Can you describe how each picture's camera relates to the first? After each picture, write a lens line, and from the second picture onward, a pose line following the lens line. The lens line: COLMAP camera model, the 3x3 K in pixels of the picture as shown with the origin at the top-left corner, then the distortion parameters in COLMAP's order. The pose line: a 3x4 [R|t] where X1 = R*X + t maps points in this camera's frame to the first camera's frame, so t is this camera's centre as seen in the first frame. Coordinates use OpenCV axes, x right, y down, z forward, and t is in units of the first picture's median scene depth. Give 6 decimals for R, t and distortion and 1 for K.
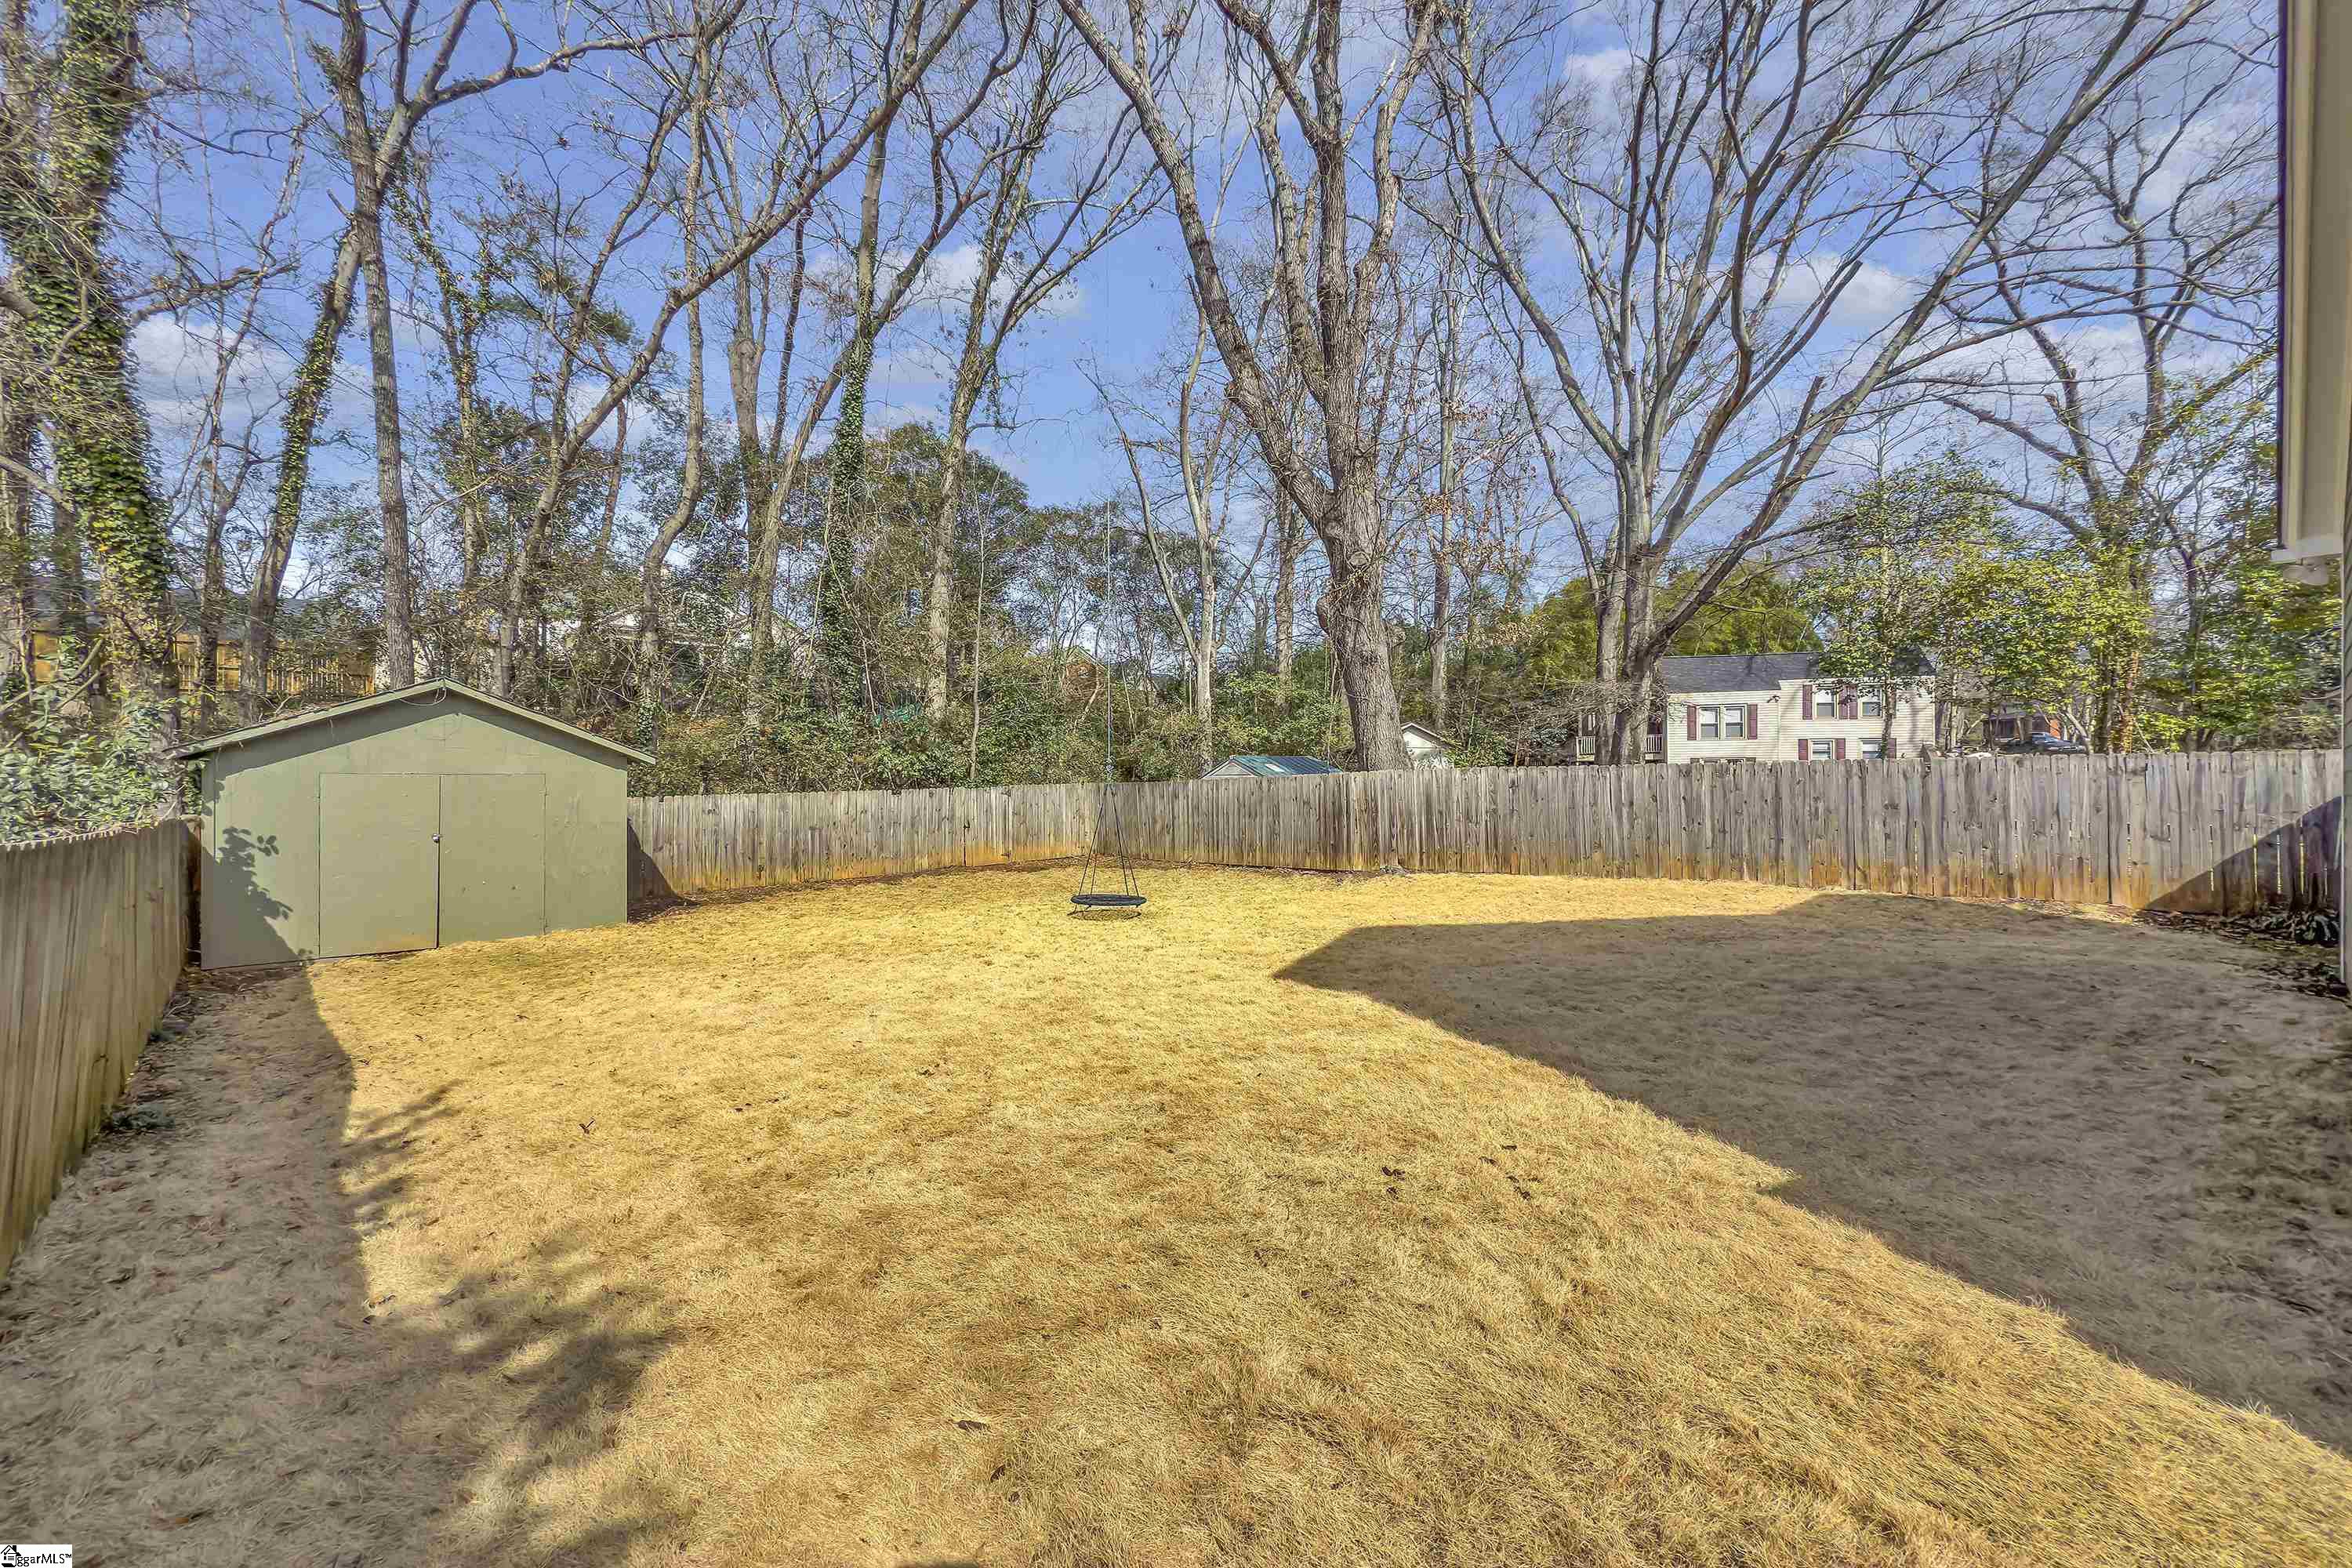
lens RADIAL K [[941.4, 0, 1168.3], [0, 941.4, 779.9], [0, 0, 1]] dist [-0.001704, -0.000143]
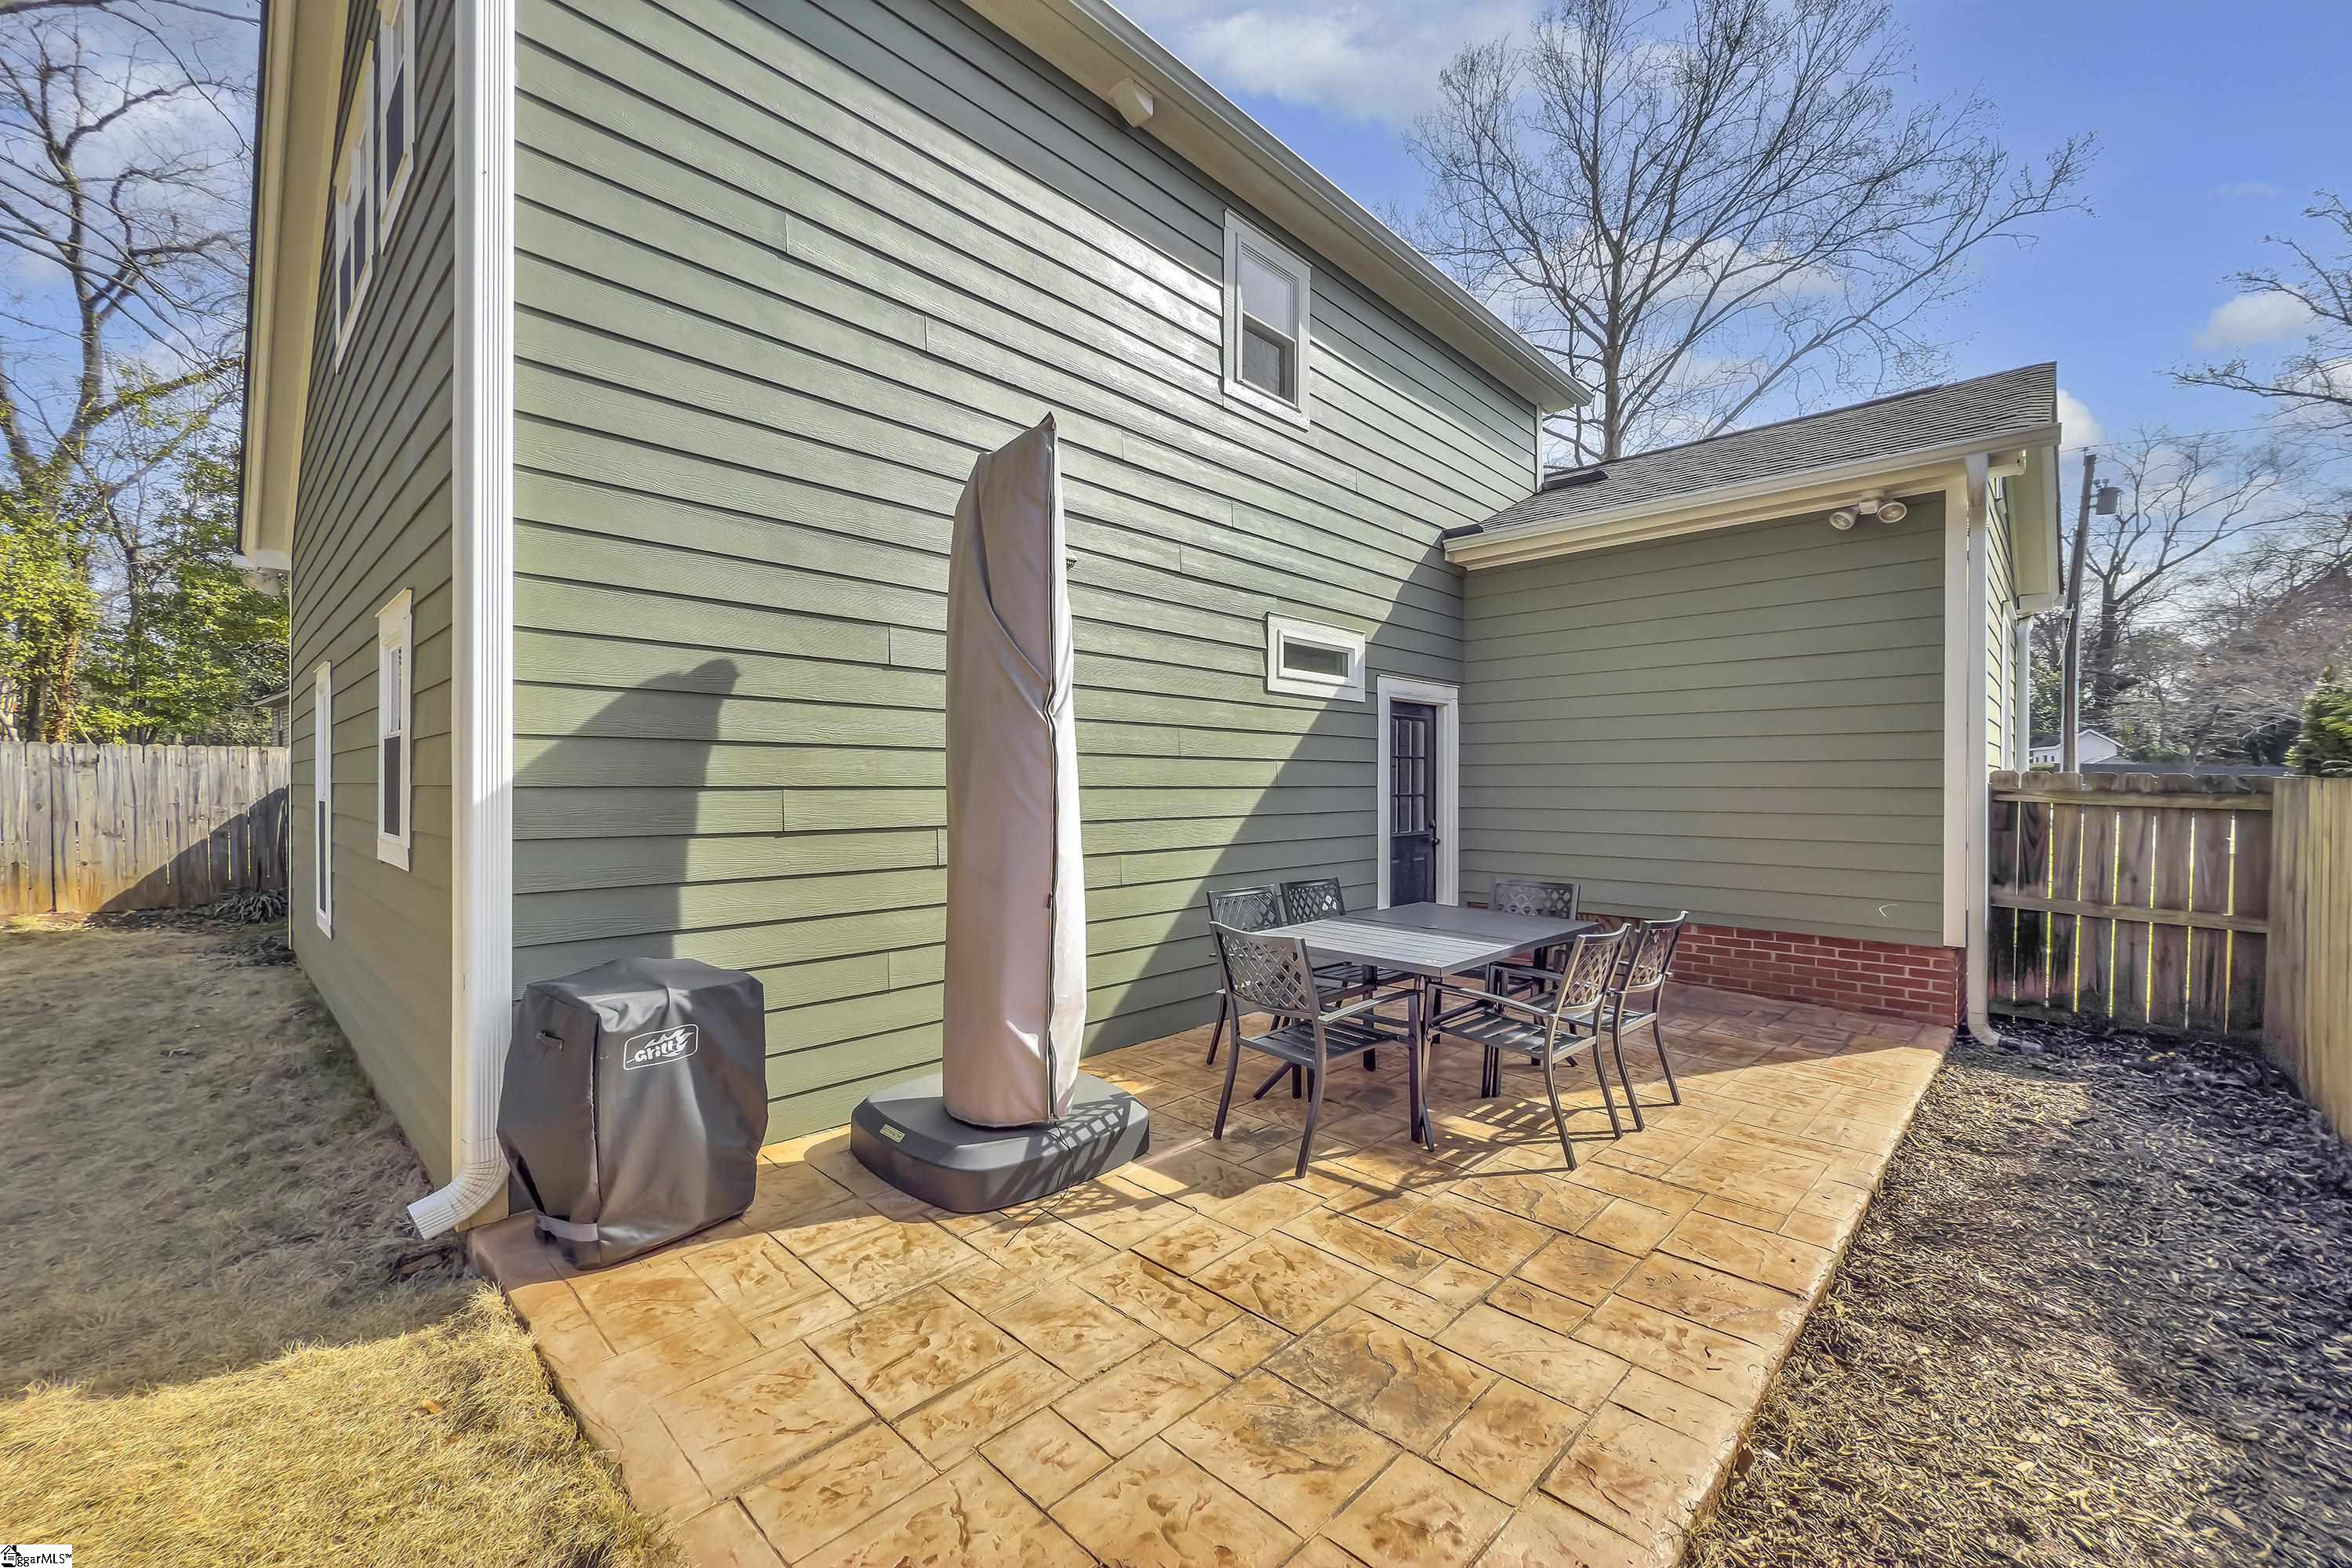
lens RADIAL K [[941.4, 0, 1177.0], [0, 941.4, 787.8], [0, 0, 1]] dist [-0.001704, -0.000143]
pose [[-0.107503, 0.002056, 0.994203, 0.004389], [-0.001761, 0.999996, -0.002259, 0.009621], [-0.994203, -0.001993, -0.107499, 0.026773]]
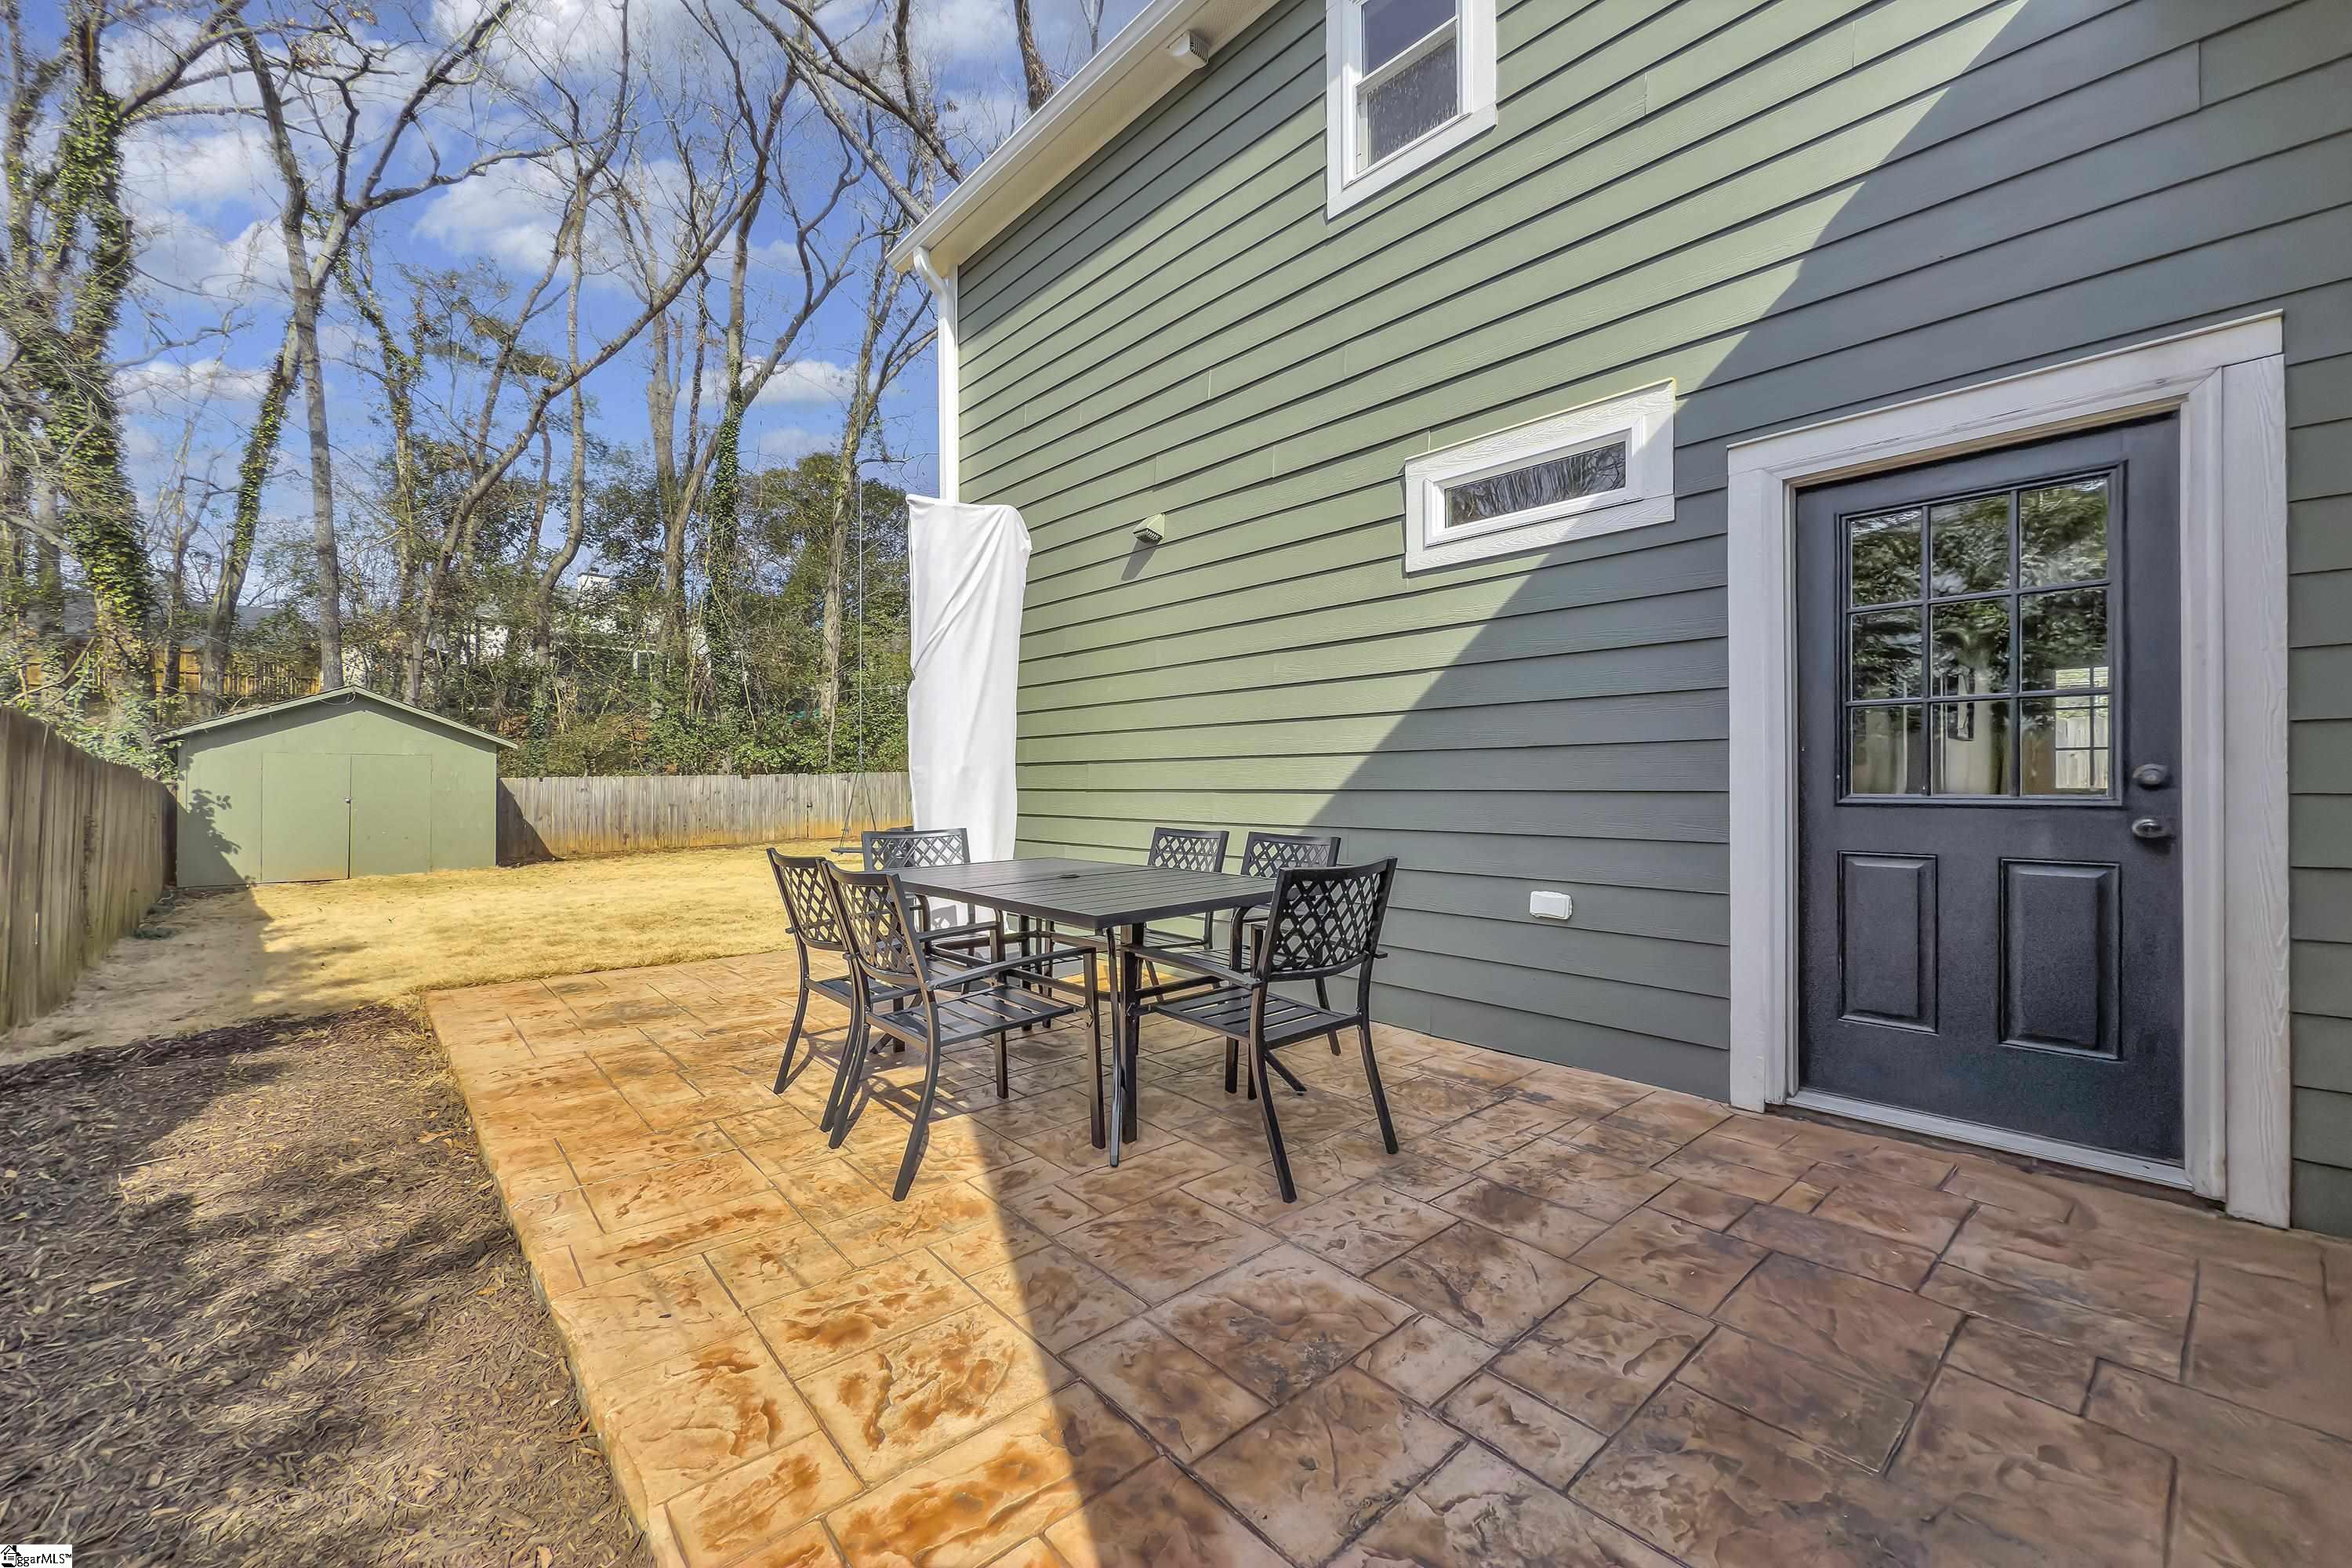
lens RADIAL K [[941.4, 0, 1167.9], [0, 941.4, 778.6], [0, 0, 1]] dist [-0.001704, -0.000143]
pose [[0.999721, 0.001795, 0.023542, 0.363263], [-0.001667, 0.999984, -0.005427, 0.032426], [-0.023551, 0.005386, 0.999708, -0.379010]]
